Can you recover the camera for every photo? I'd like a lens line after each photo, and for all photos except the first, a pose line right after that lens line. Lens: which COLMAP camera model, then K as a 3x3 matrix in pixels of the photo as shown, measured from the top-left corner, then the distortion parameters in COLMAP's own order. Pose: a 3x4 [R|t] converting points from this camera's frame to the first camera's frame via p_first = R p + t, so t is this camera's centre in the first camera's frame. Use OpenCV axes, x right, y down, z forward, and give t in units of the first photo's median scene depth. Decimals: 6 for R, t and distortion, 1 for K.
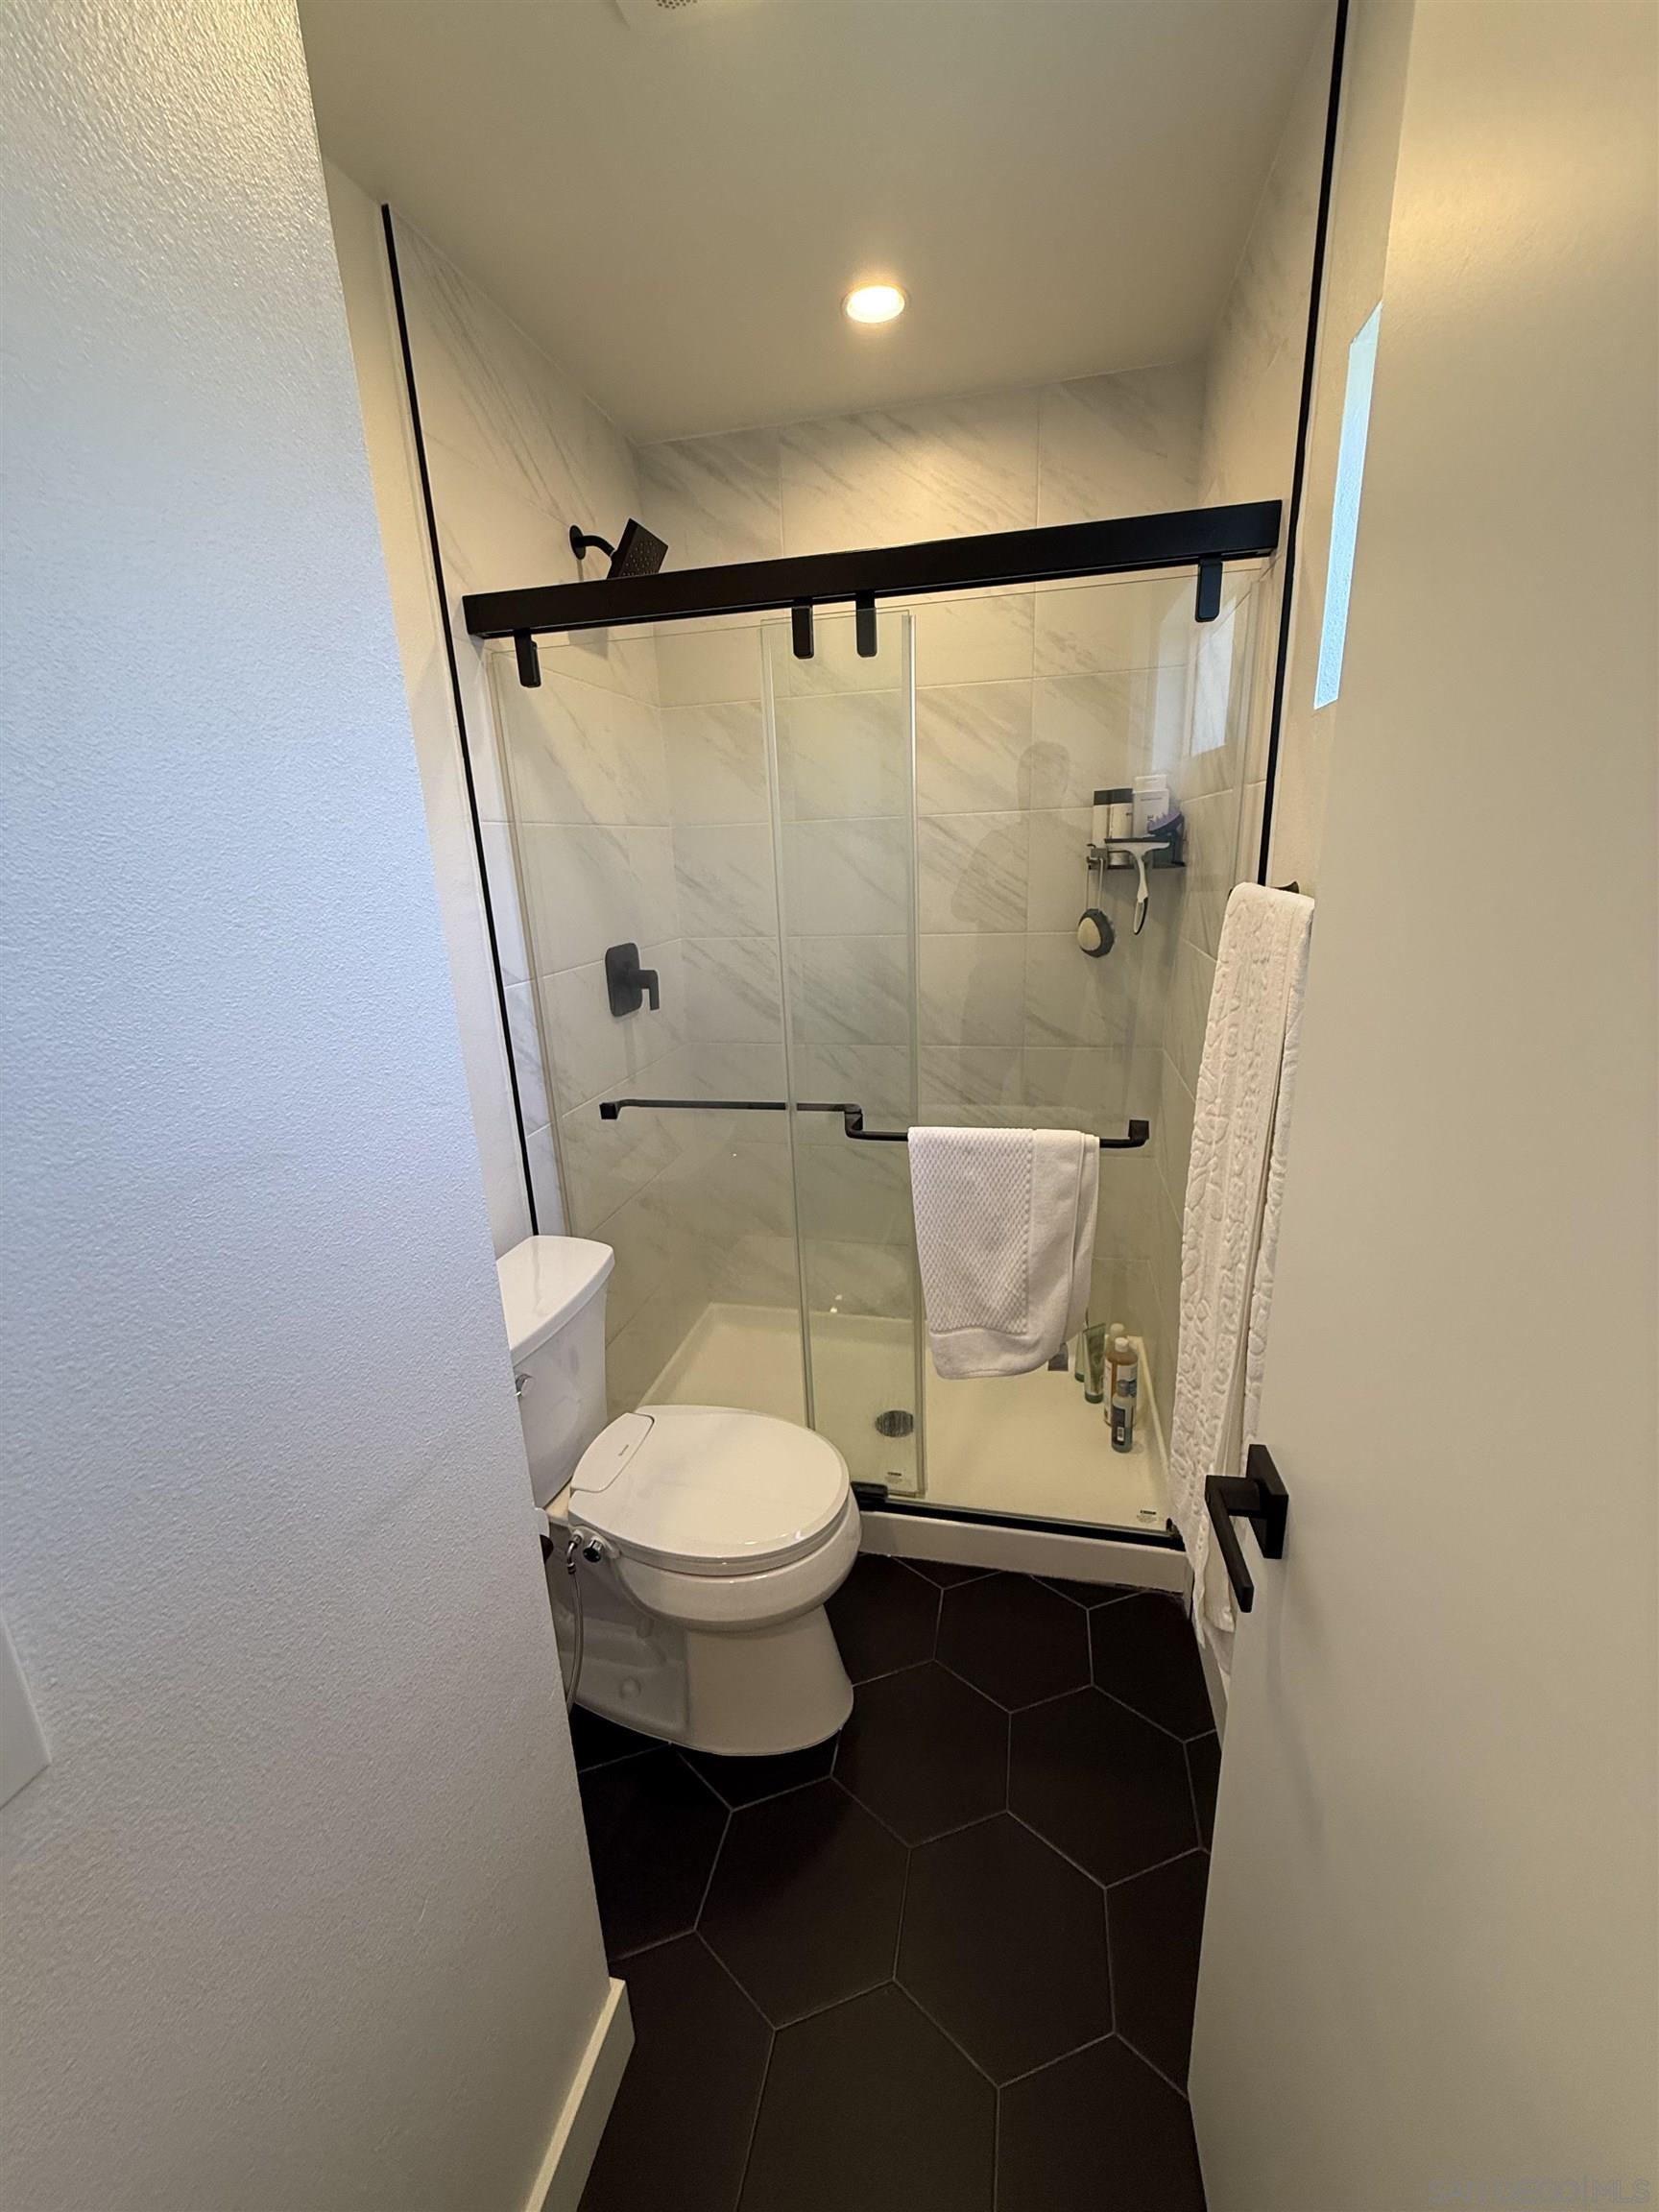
lens RADIAL K [[880.3, 0, 828.5], [0, 880.3, 1109.0], [0, 0, 1]] dist [0.001263, -0.000371]
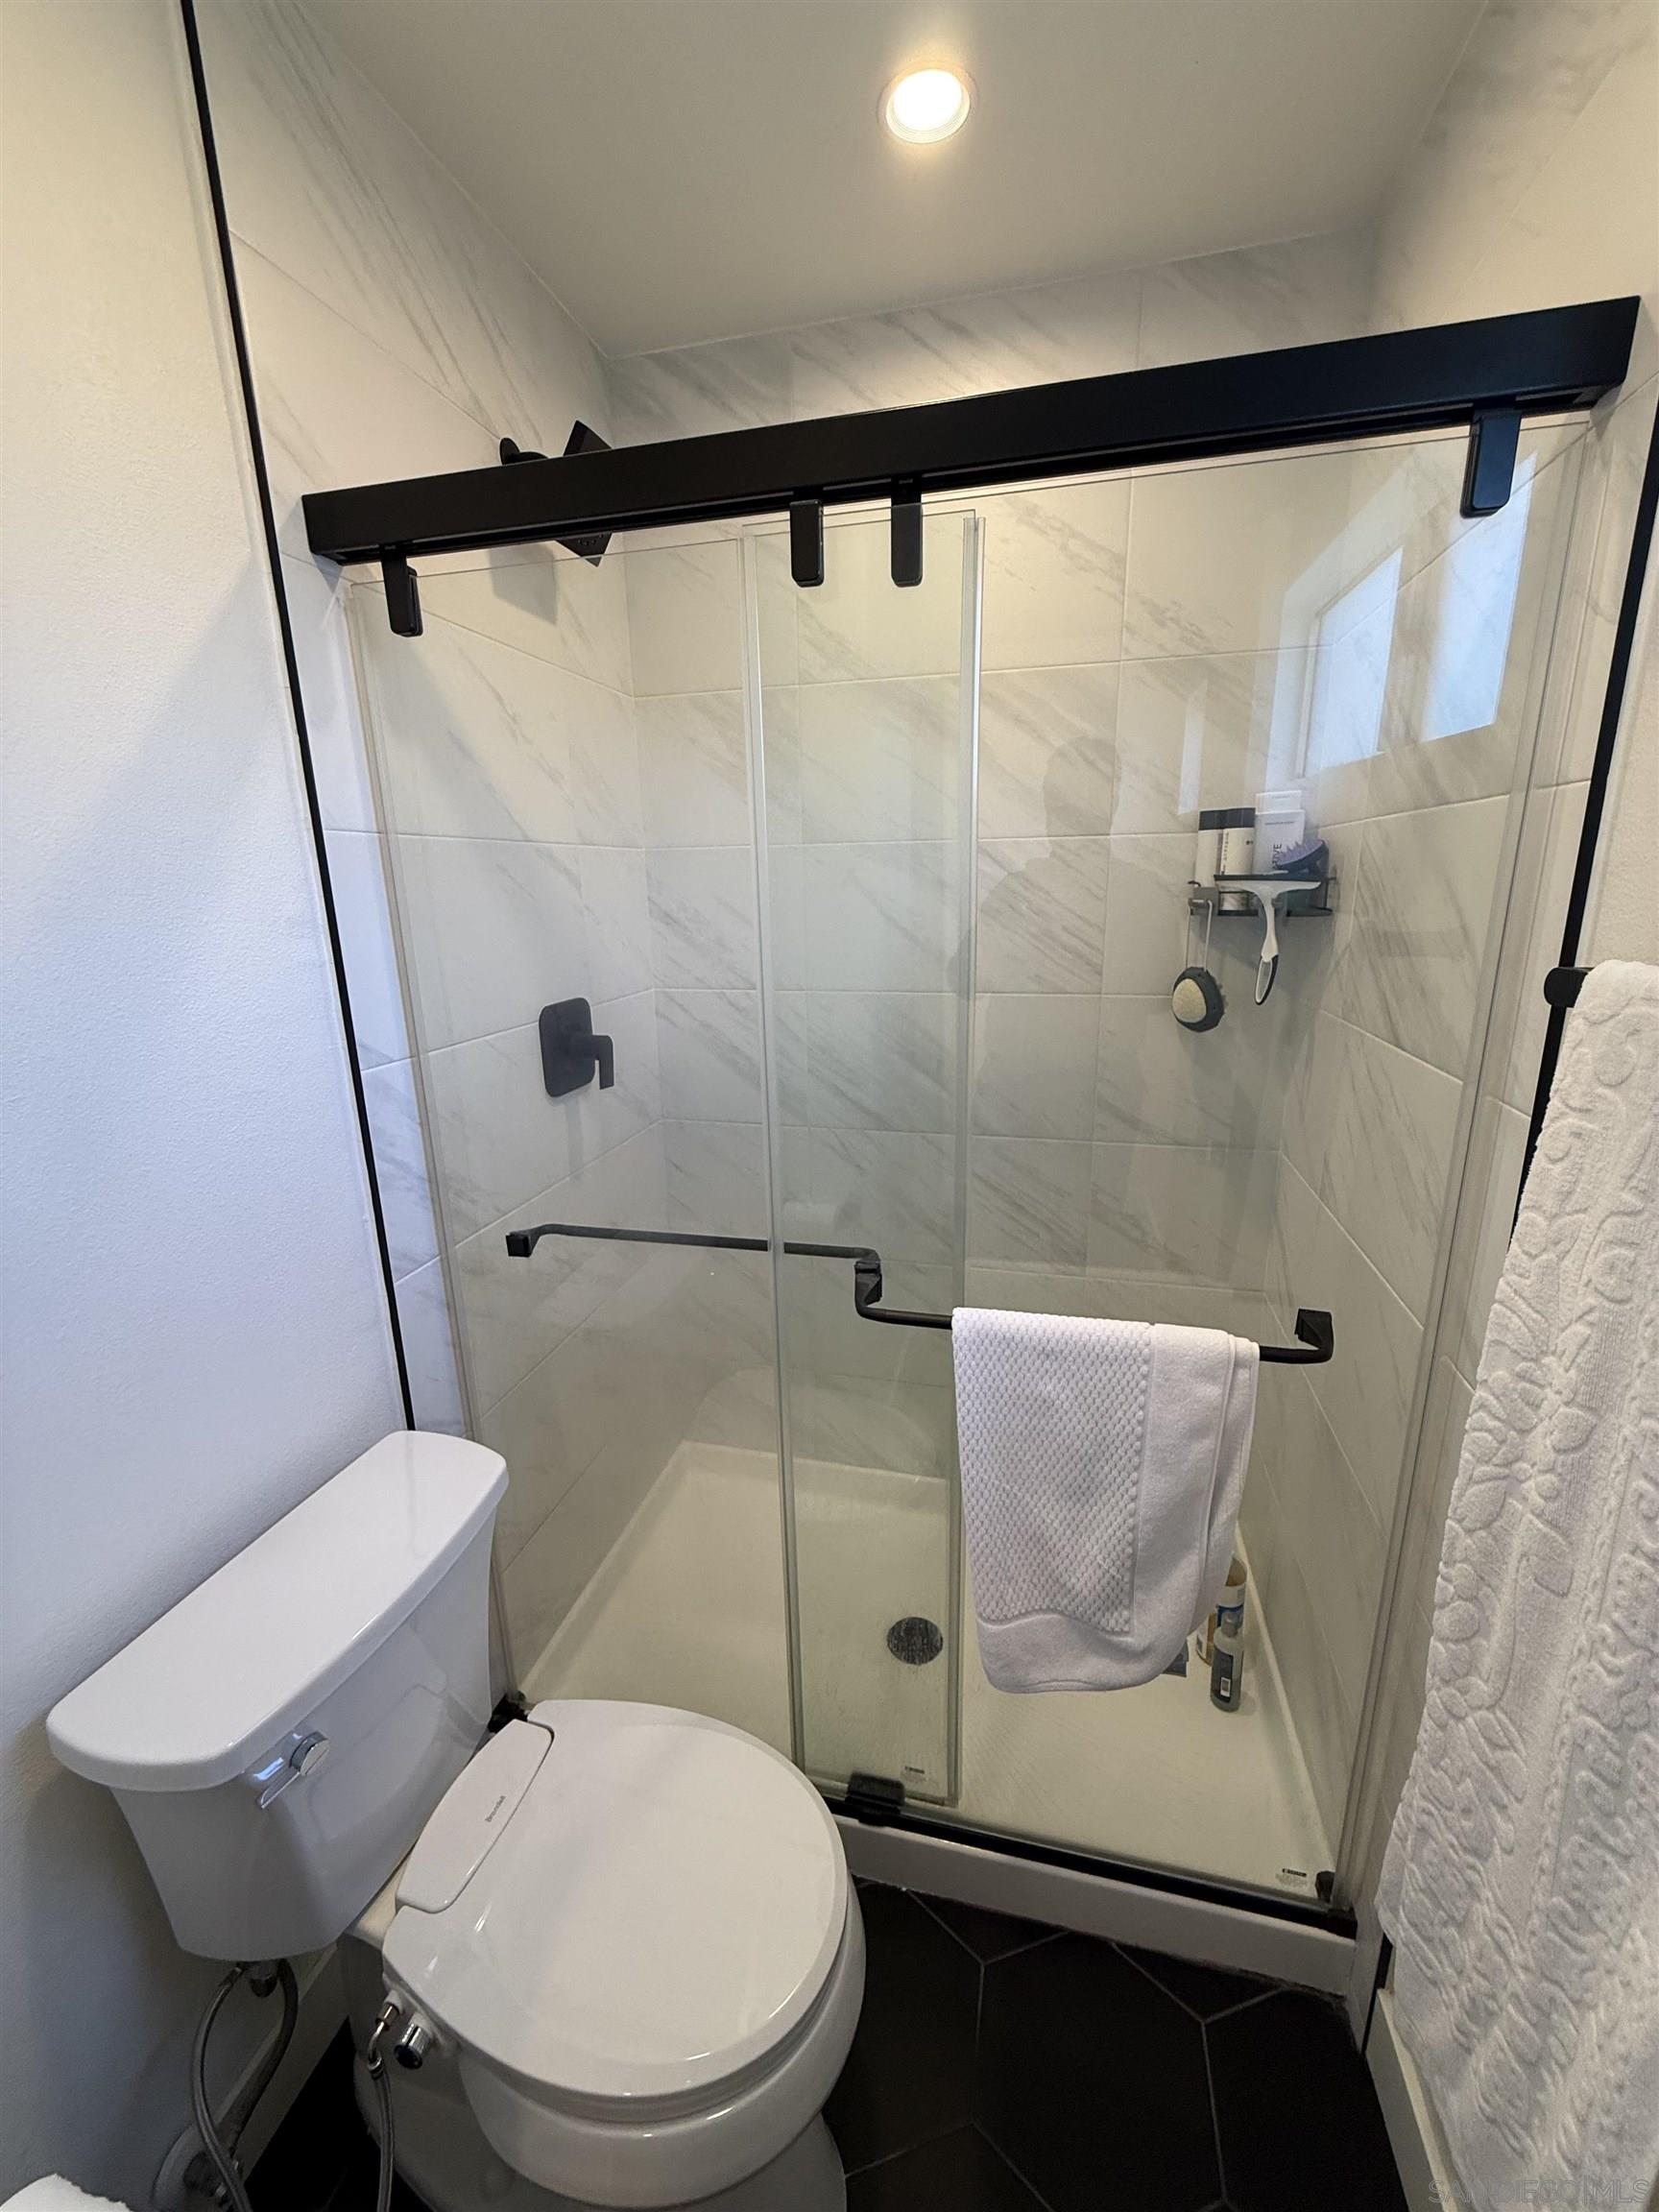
lens RADIAL K [[880.3, 0, 831.7], [0, 880.3, 1105.1], [0, 0, 1]] dist [0.001263, -0.000371]
pose [[0.999614, 0.024611, -0.012892, 0.005471], [-0.025066, 0.999022, -0.036423, -0.089978], [0.011983, 0.036732, 0.999253, 0.301403]]
